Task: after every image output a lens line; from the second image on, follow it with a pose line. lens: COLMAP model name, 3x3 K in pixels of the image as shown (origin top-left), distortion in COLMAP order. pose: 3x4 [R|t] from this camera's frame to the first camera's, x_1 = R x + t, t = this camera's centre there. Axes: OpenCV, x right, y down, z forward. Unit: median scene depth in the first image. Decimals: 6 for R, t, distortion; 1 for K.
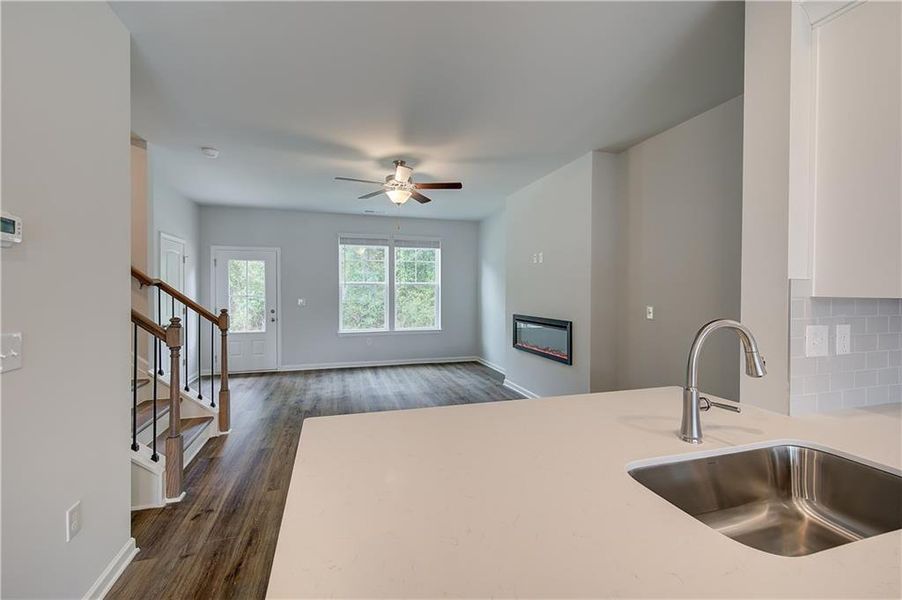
lens RADIAL K [[367.0, 0, 434.5], [0, 367.0, 296.7], [0, 0, 1]] dist [0.001179, 0.000030]
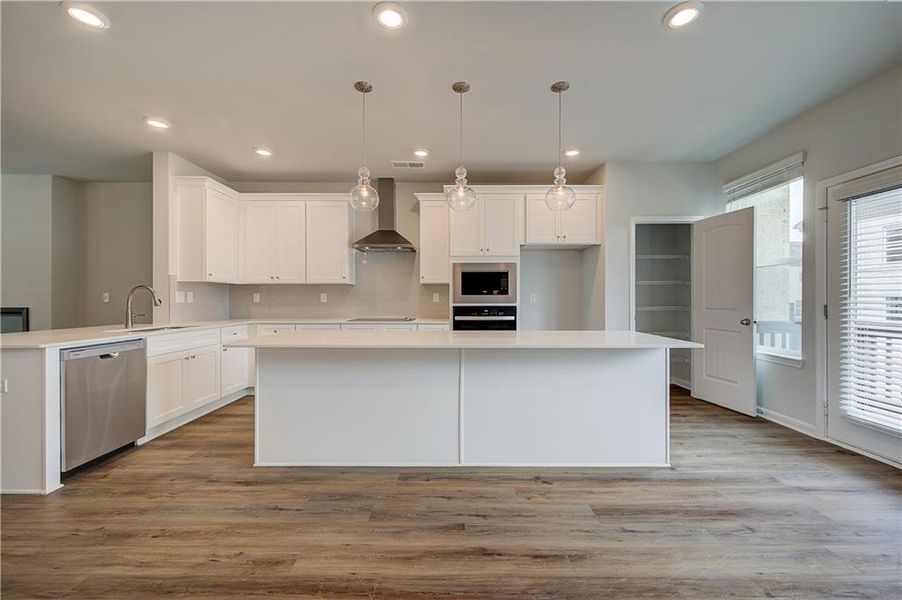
lens RADIAL K [[362.0, 0, 455.7], [0, 362.0, 295.7], [0, 0, 1]] dist [0.003590, -0.000088]
pose [[0.257848, 0.005256, 0.966171, -0.361580], [0.016049, 0.999824, -0.009722, 0.055202], [-0.966052, 0.018013, 0.257719, -0.575817]]
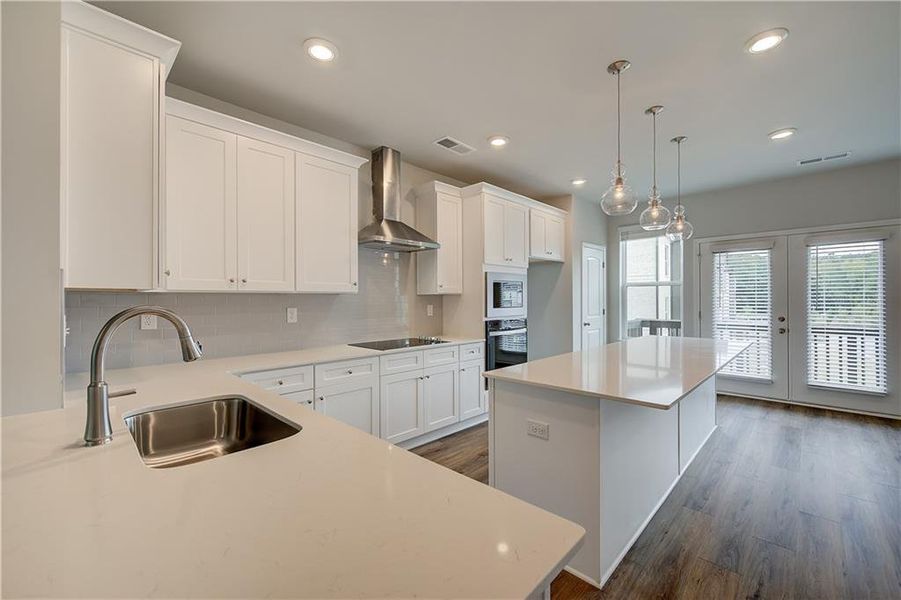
lens RADIAL K [[368.4, 0, 454.2], [0, 368.4, 298.6], [0, 0, 1]] dist [-0.011570, 0.000028]
pose [[-0.512720, -0.000413, 0.858556, -0.136455], [0.015749, 0.999827, 0.009887, 0.011961], [-0.858411, 0.018591, -0.512625, 0.182619]]
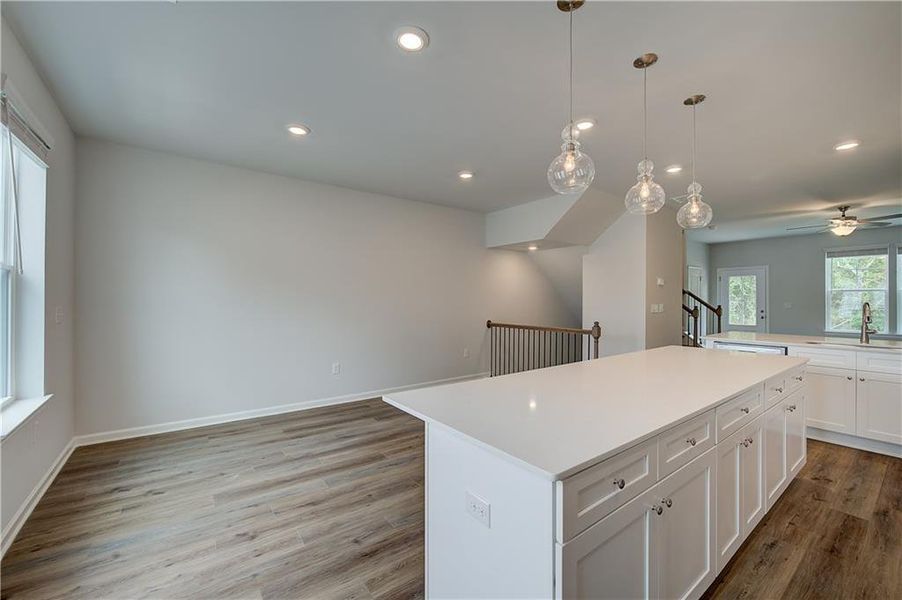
lens RADIAL K [[368.8, 0, 454.7], [0, 368.8, 298.6], [0, 0, 1]] dist [-0.011570, 0.000028]
pose [[0.370028, -0.002355, -0.929018, 0.587981], [-0.014099, 0.999867, -0.008150, 0.027094], [0.928914, 0.016114, 0.369945, -0.848319]]
